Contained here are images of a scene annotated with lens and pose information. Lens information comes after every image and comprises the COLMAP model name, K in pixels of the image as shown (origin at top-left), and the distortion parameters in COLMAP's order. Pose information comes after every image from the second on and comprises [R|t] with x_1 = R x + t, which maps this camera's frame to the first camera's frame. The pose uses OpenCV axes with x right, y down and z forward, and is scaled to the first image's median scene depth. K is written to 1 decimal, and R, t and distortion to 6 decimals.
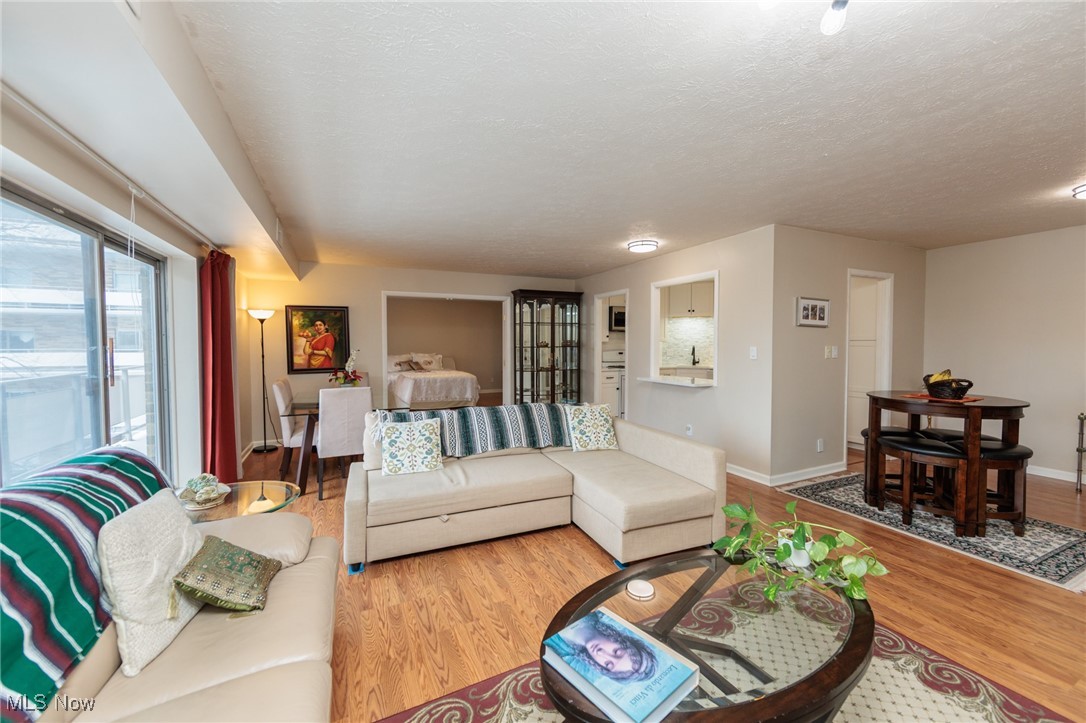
lens RADIAL K [[424.5, 0, 543.9], [0, 424.5, 356.2], [0, 0, 1]] dist [-0.004598, 0.000114]
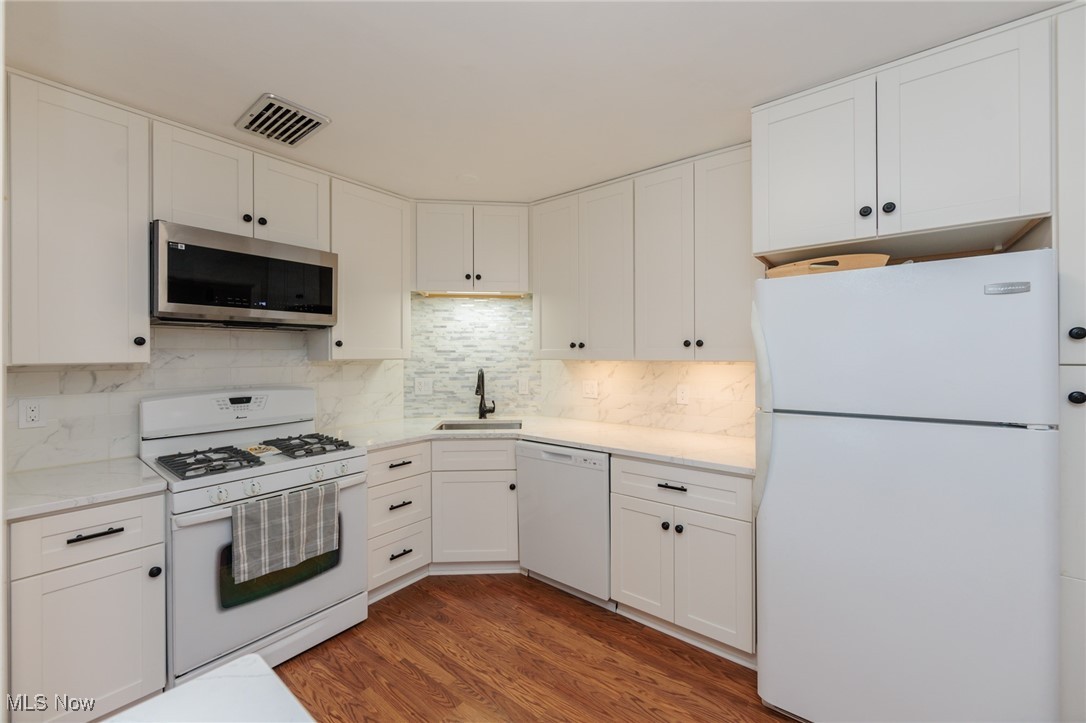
lens RADIAL K [[424.5, 0, 543.9], [0, 424.5, 356.2], [0, 0, 1]] dist [-0.004598, 0.000114]
pose [[0.893388, -0.001653, 0.449282, 0.319773], [0.013478, 0.999642, -0.023122, -0.037505], [-0.449083, 0.026713, 0.893090, 0.870409]]
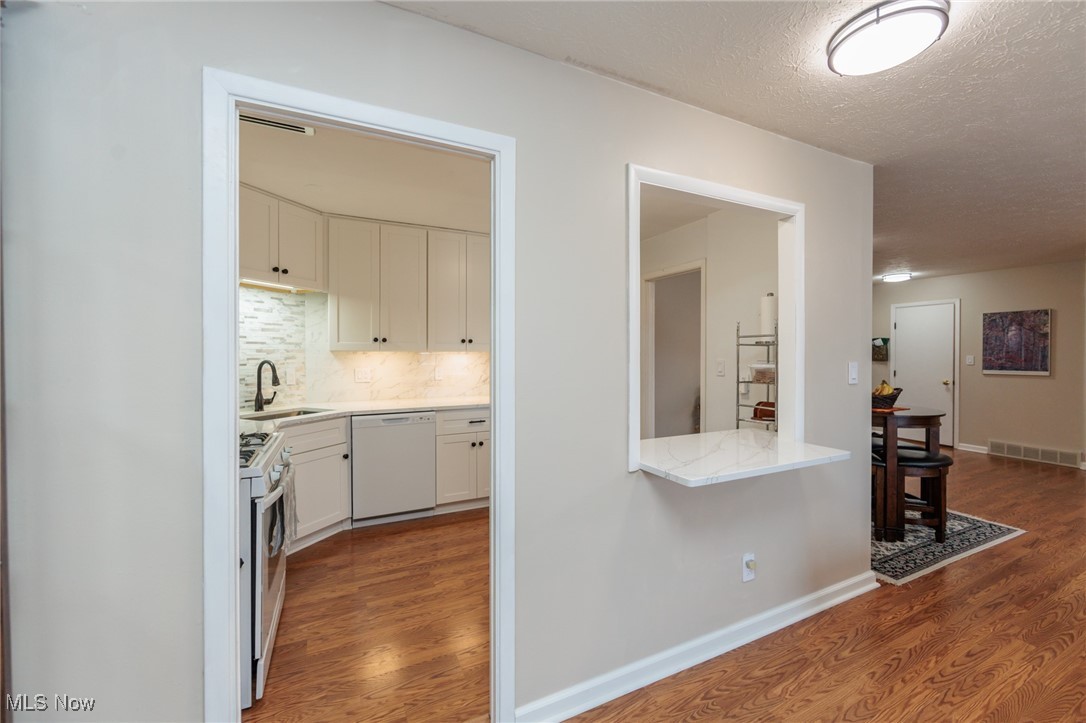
lens RADIAL K [[428.5, 0, 544.6], [0, 428.5, 355.7], [0, 0, 1]] dist [-0.002494, -0.000061]
pose [[-0.010762, -0.005588, 0.999926, -0.059485], [0.028802, 0.999568, 0.005896, -0.033785], [-0.999527, 0.028863, -0.010596, 1.042379]]
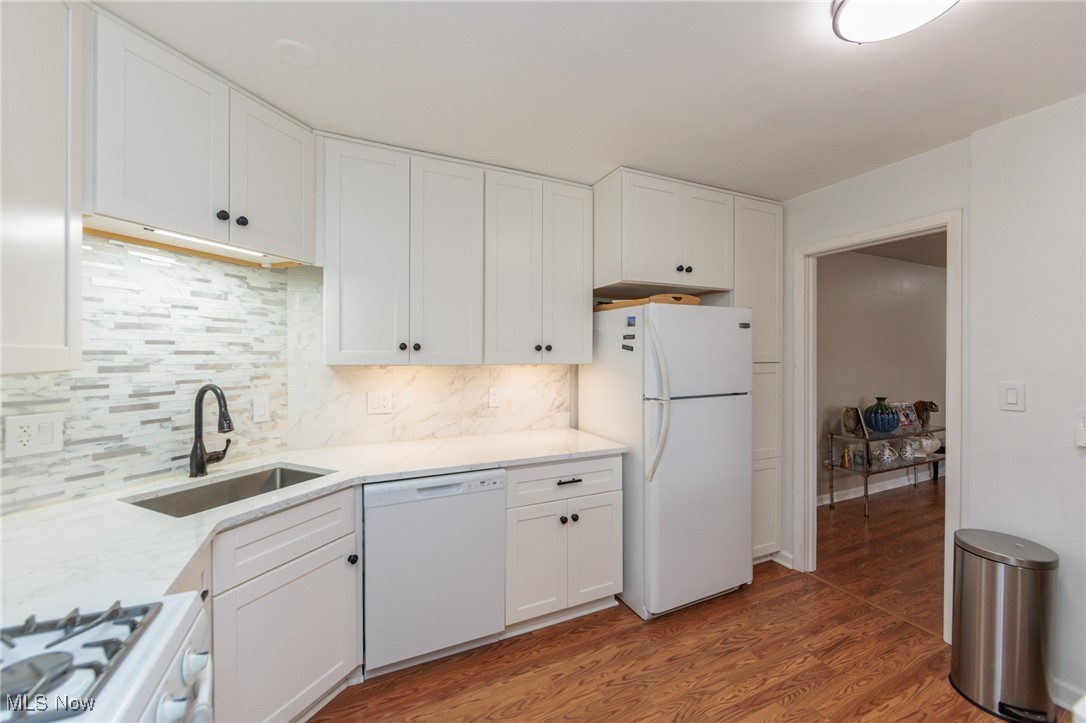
lens RADIAL K [[428.5, 0, 544.6], [0, 428.5, 355.7], [0, 0, 1]] dist [-0.002494, -0.000061]
pose [[-0.000369, -0.000391, 1.000000, 0.190294], [0.028100, 0.999605, 0.000401, -0.048935], [-0.999605, 0.028100, -0.000358, 1.156381]]
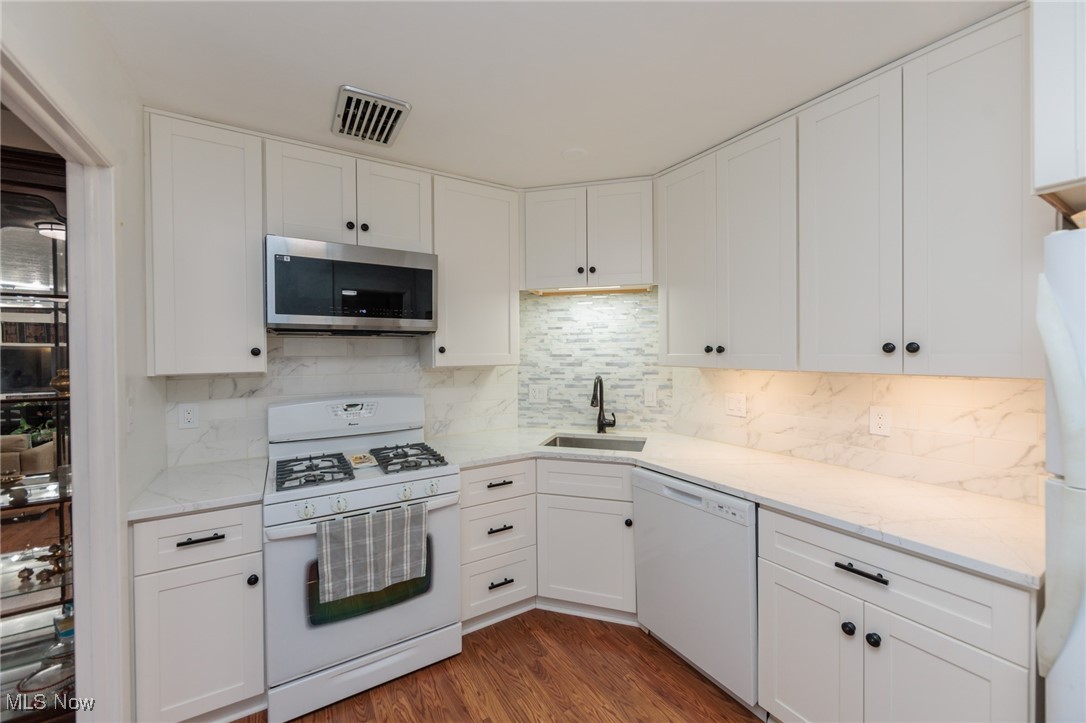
lens RADIAL K [[424.5, 0, 543.9], [0, 424.5, 356.2], [0, 0, 1]] dist [-0.004598, 0.000114]
pose [[0.993428, -0.006028, 0.114297, 0.378157], [0.008249, 0.999786, -0.018965, -0.048389], [-0.114159, 0.019784, 0.993266, 0.931055]]
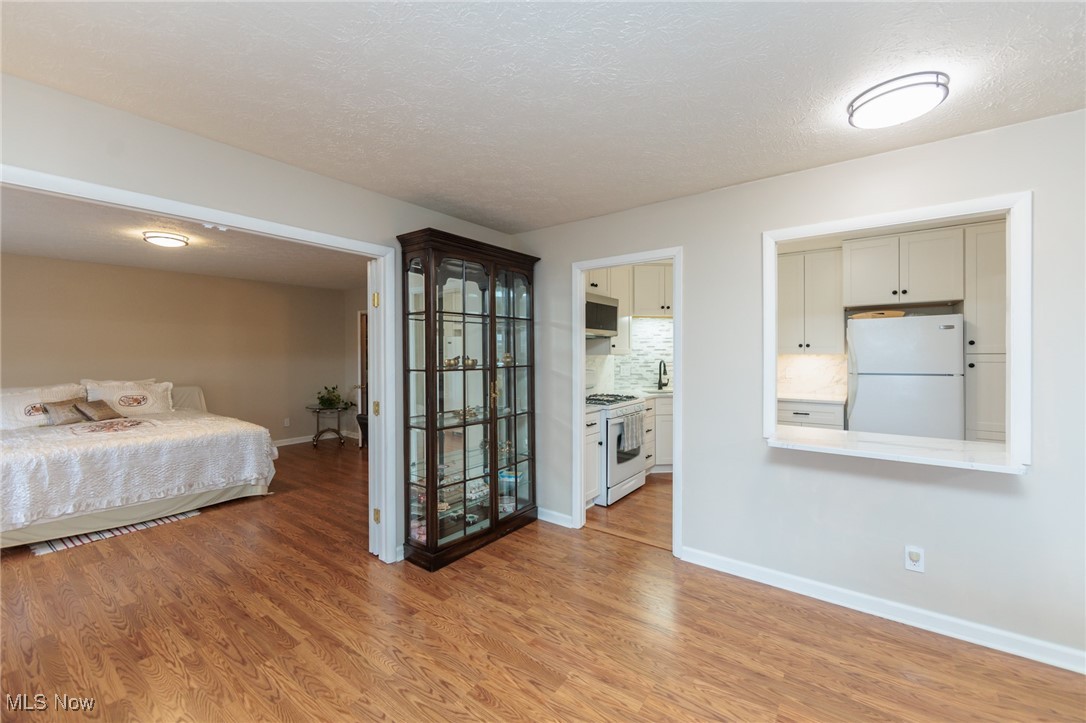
lens RADIAL K [[431.6, 0, 544.4], [0, 431.6, 357.0], [0, 0, 1]] dist [-0.003740, -0.000094]
pose [[0.882195, -0.006856, 0.470834, -0.178990], [0.016825, 0.999714, -0.016967, -0.030086], [-0.470583, 0.022891, 0.882059, 0.682193]]
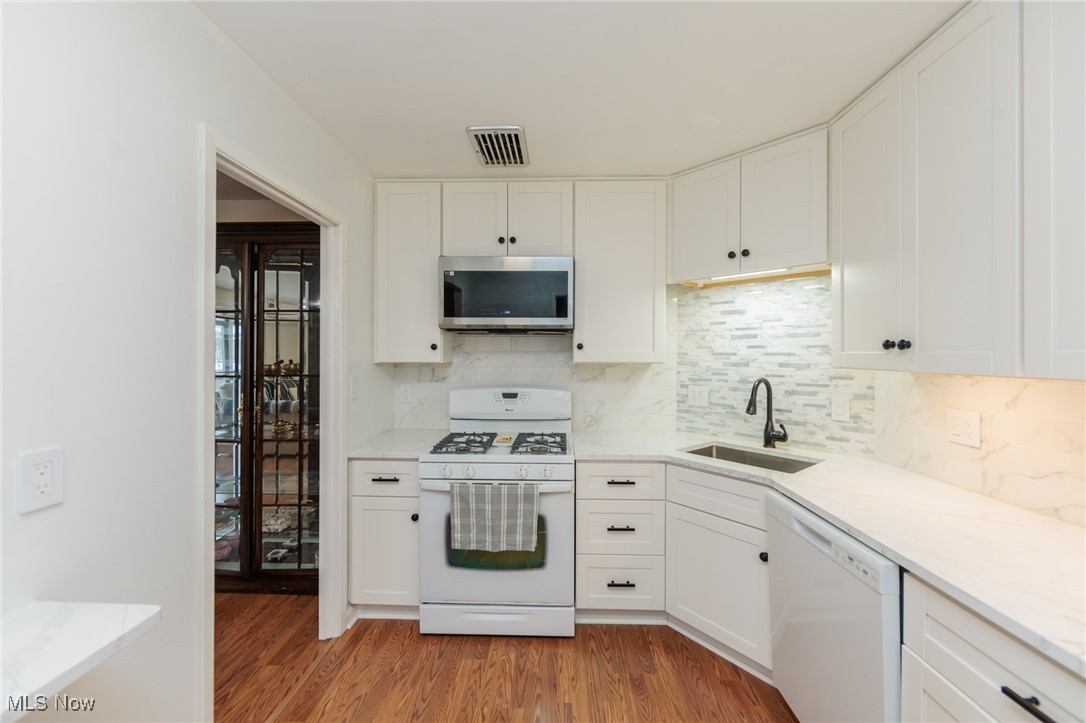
lens RADIAL K [[424.5, 0, 543.9], [0, 424.5, 356.2], [0, 0, 1]] dist [-0.004598, 0.000114]
pose [[0.892718, 0.007400, -0.450554, 0.488397], [-0.019290, 0.999576, -0.021803, -0.043052], [0.450202, 0.028155, 0.892483, 0.948370]]
